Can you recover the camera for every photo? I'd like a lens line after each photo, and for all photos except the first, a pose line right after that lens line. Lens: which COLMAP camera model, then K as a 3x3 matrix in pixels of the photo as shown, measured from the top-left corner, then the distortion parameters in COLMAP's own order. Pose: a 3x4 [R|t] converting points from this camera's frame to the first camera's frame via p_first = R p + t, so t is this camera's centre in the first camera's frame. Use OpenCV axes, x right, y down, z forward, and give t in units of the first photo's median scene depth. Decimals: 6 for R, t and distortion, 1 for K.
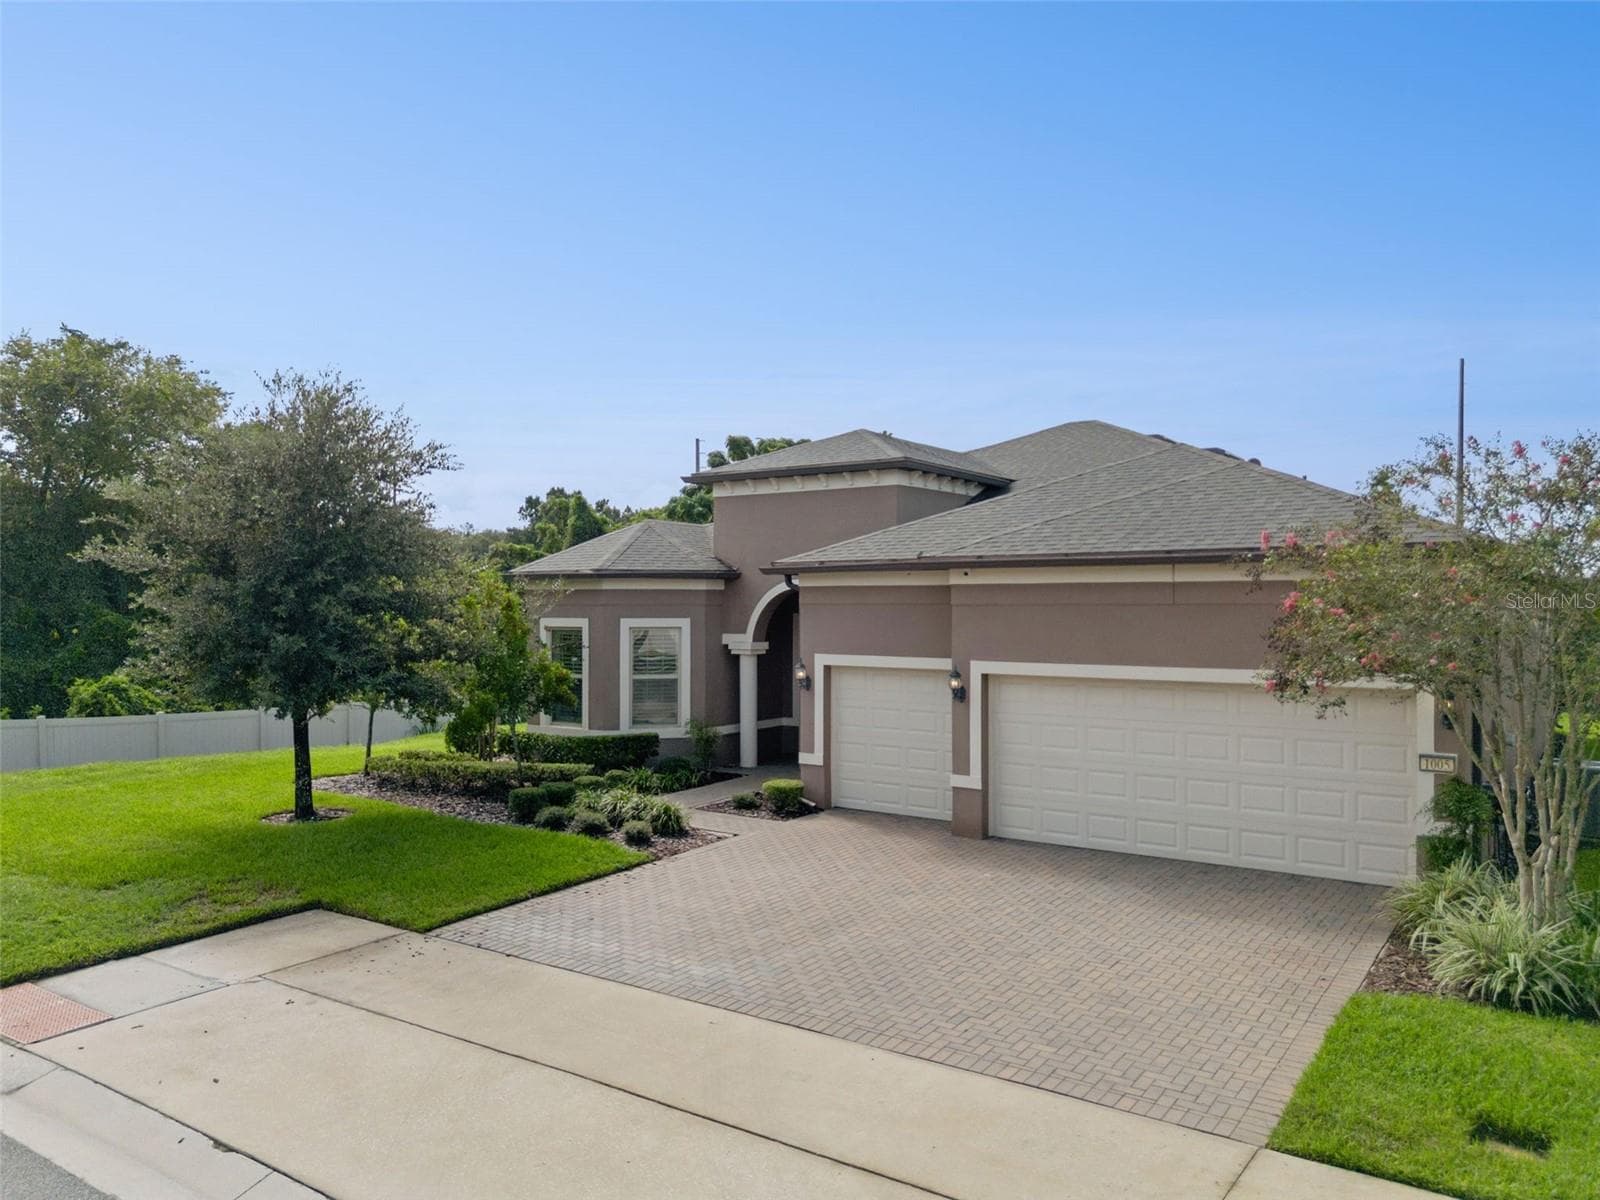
lens RADIAL K [[1135.6, 0, 806.9], [0, 1135.6, 600.7], [0, 0, 1]] dist [0.054463, -0.033015]
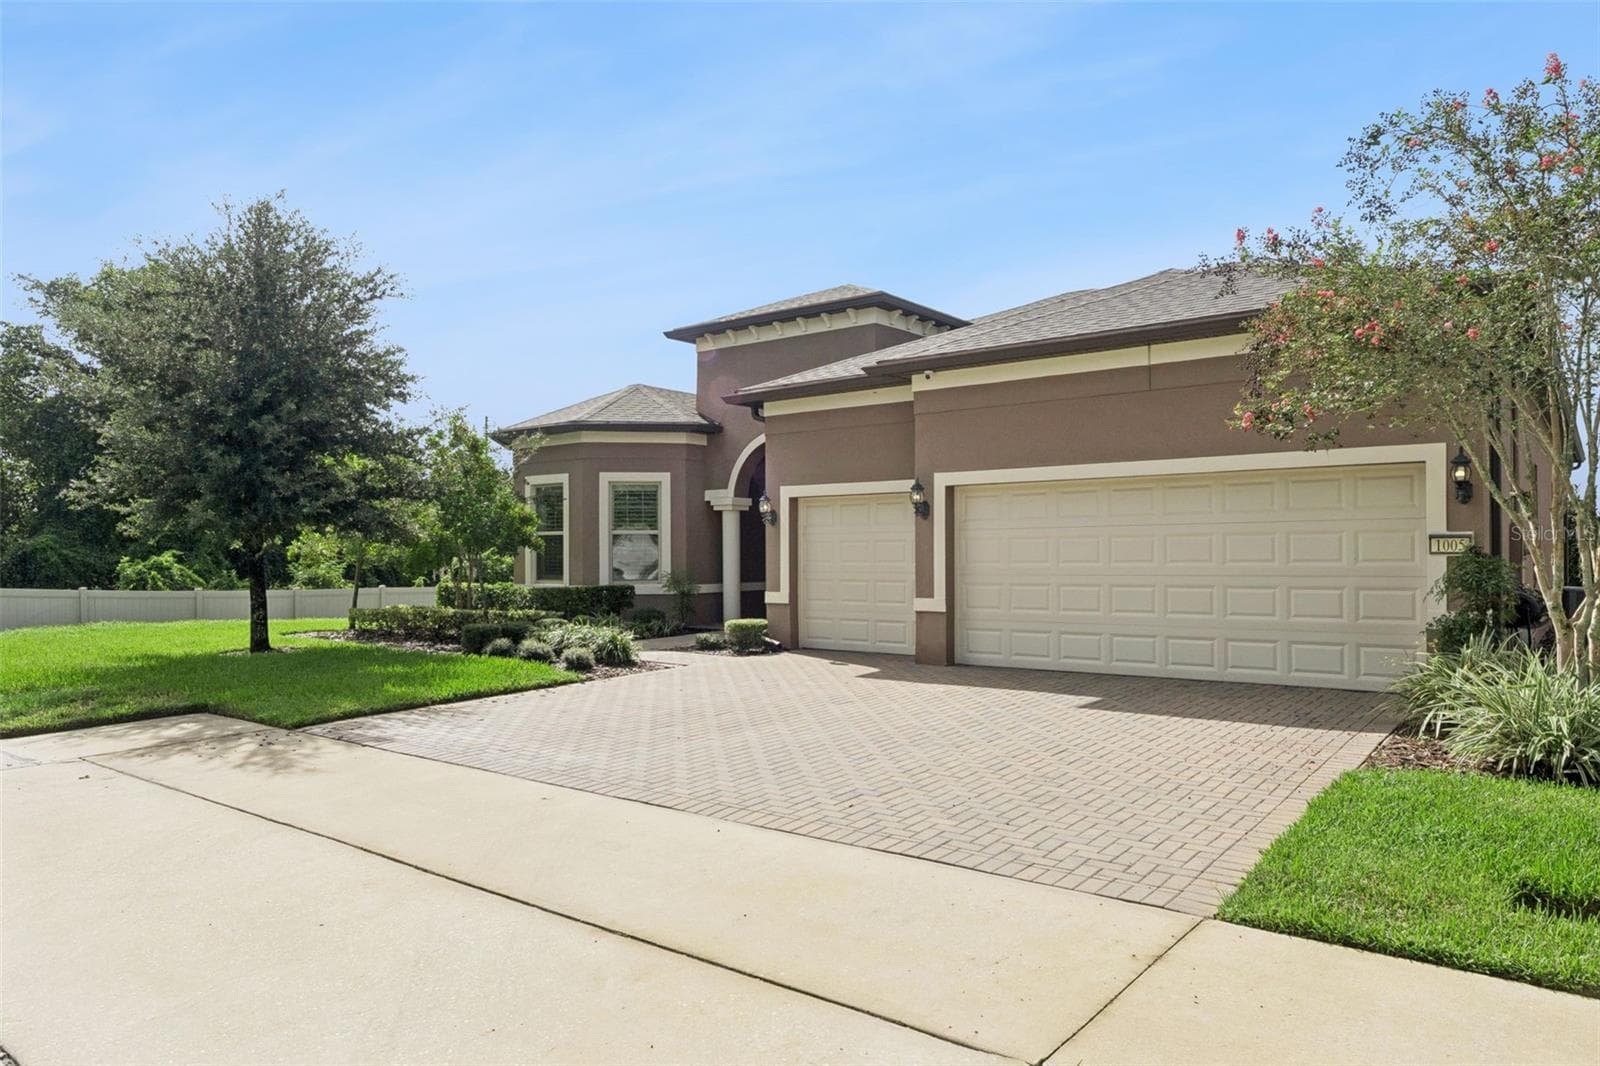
lens RADIAL K [[1032.8, 0, 800.0], [0, 1032.8, 533.0], [0, 0, 1]] dist [-0.028418, 0.031728]
pose [[0.998420, -0.005435, -0.055921, 0.082095], [0.004756, 0.999913, -0.012280, 0.110776], [0.055983, 0.011995, 0.998360, 0.161761]]
